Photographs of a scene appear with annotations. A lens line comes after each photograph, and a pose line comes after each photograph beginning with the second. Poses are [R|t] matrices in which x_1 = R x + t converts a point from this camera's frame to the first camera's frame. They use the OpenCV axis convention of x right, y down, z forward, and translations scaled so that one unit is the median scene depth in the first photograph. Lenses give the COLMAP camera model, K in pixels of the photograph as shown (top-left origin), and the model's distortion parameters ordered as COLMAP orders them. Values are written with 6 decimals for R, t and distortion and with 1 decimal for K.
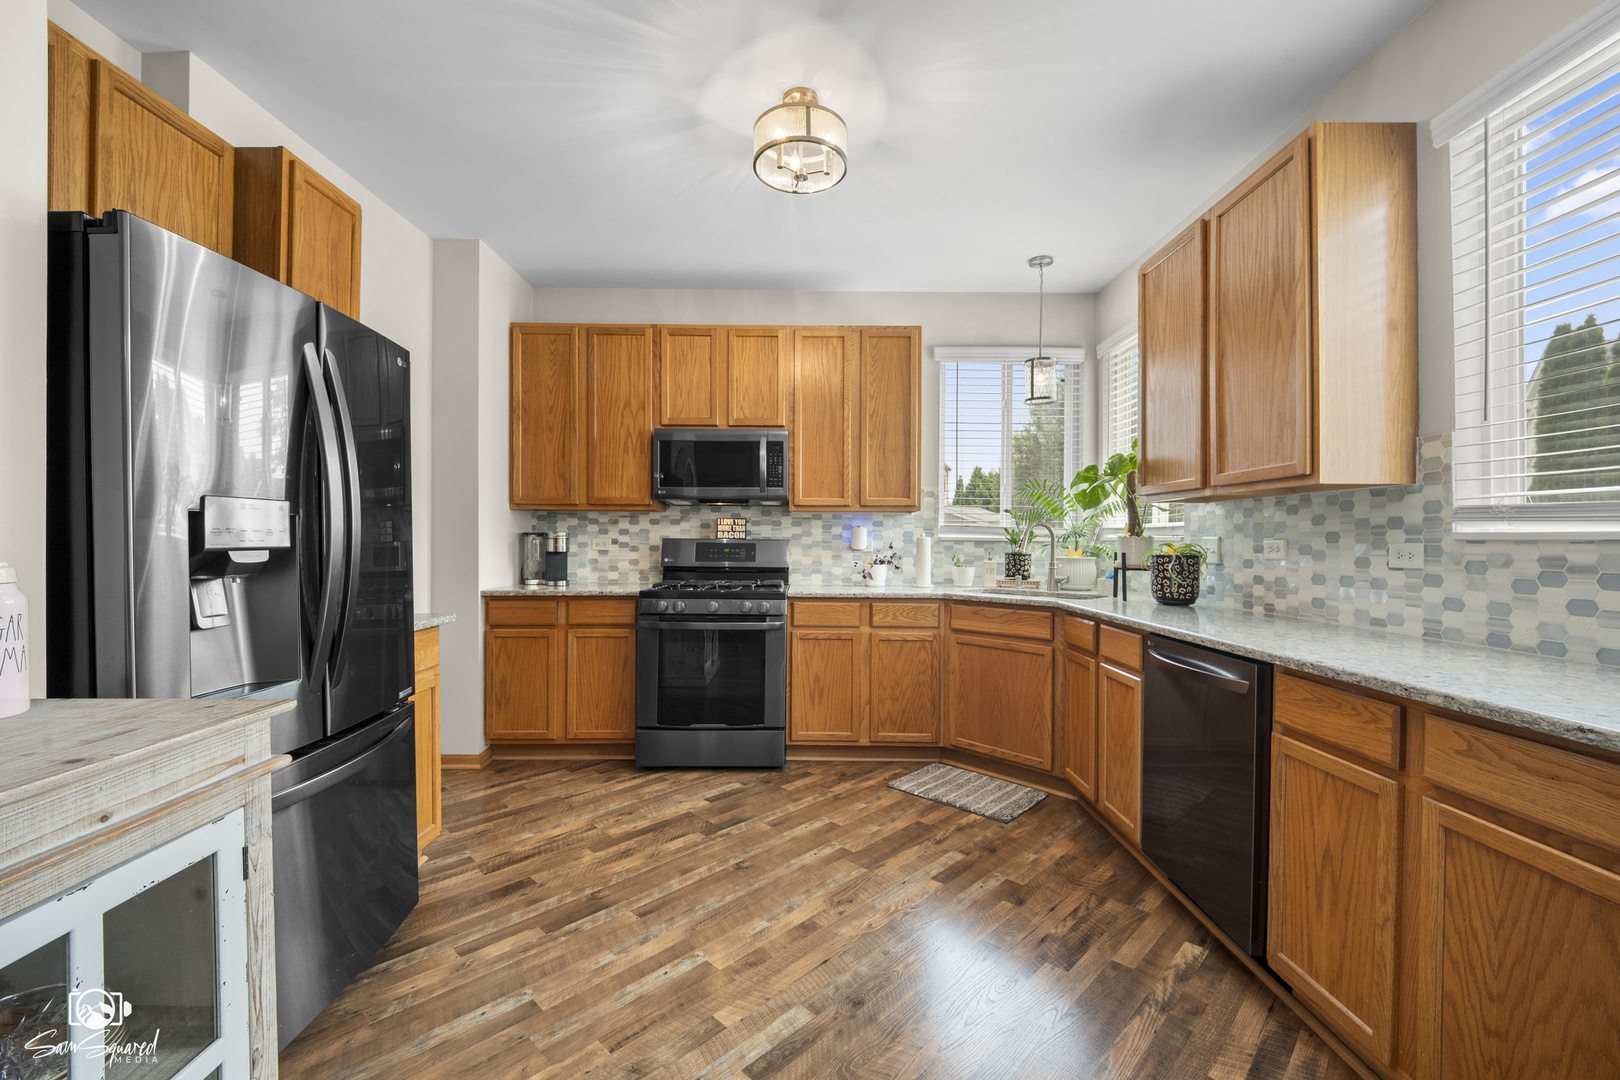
lens RADIAL K [[672.0, 0, 806.7], [0, 672.0, 540.3], [0, 0, 1]] dist [0.024530, -0.025455]
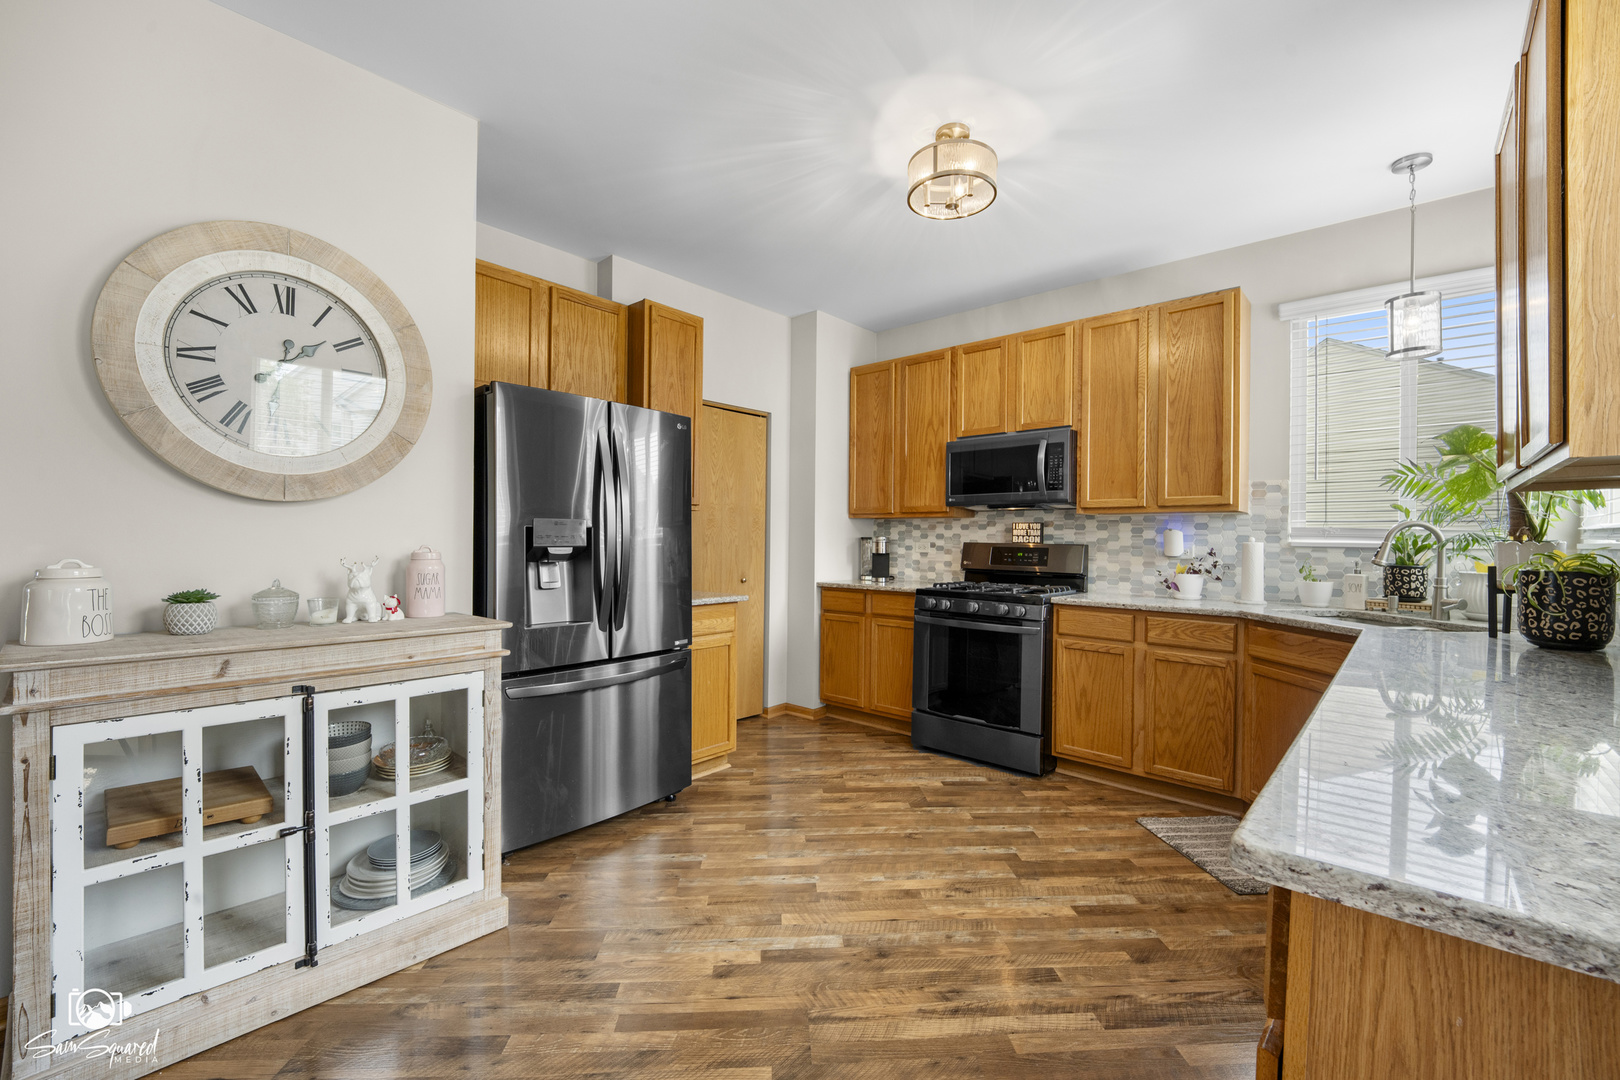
lens RADIAL K [[672.0, 0, 806.7], [0, 672.0, 540.3], [0, 0, 1]] dist [0.024530, -0.025455]
pose [[0.739954, 0.002616, -0.672652, 0.350223], [-0.007023, 0.999968, -0.003837, -0.000328], [0.672620, 0.007563, 0.739949, 0.036457]]
